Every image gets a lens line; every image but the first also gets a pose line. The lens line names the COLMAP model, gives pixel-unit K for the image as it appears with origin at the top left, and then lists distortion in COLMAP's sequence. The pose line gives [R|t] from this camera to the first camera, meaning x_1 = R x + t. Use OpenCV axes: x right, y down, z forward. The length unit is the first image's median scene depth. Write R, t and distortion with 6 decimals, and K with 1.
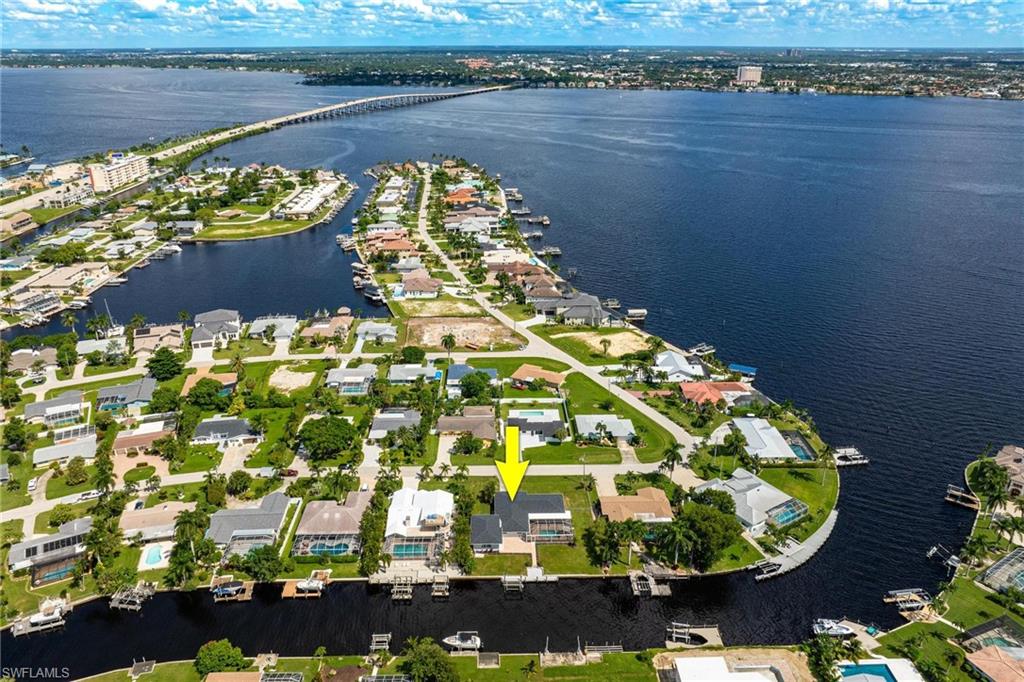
lens RADIAL K [[714.8, 0, 512.0], [0, 714.8, 341.0], [0, 0, 1]] dist [-0.018430, 0.006943]
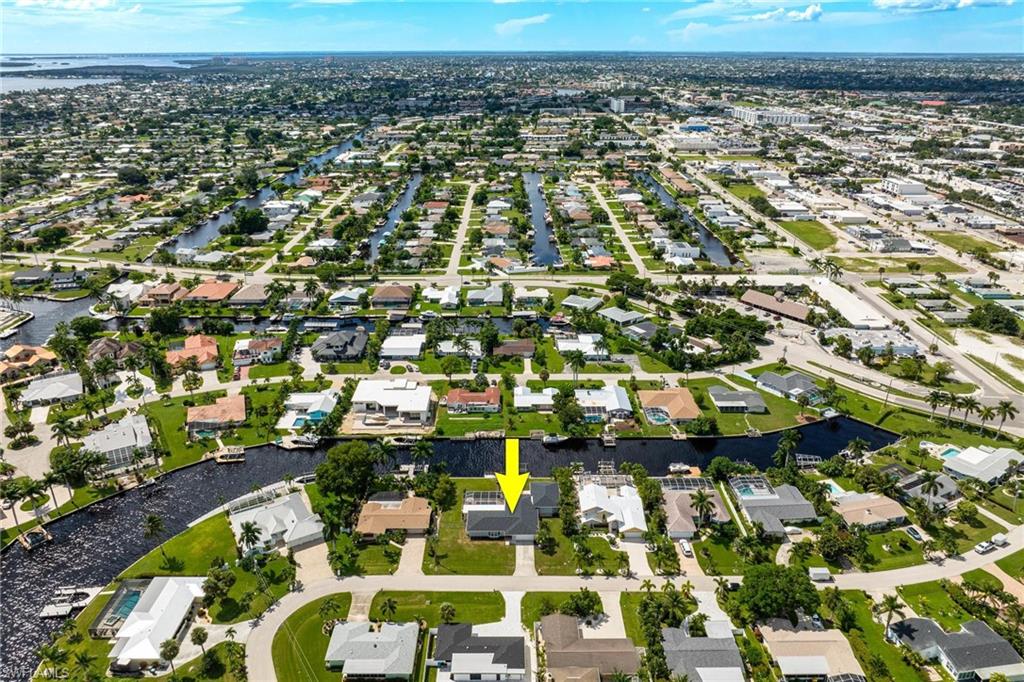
lens RADIAL K [[714.8, 0, 512.0], [0, 714.8, 341.0], [0, 0, 1]] dist [-0.018430, 0.006943]
pose [[-0.999782, -0.009548, 0.018584, -0.002844], [0.006520, 0.702472, 0.711682, -0.490510], [-0.019850, 0.711648, -0.702256, 1.168500]]
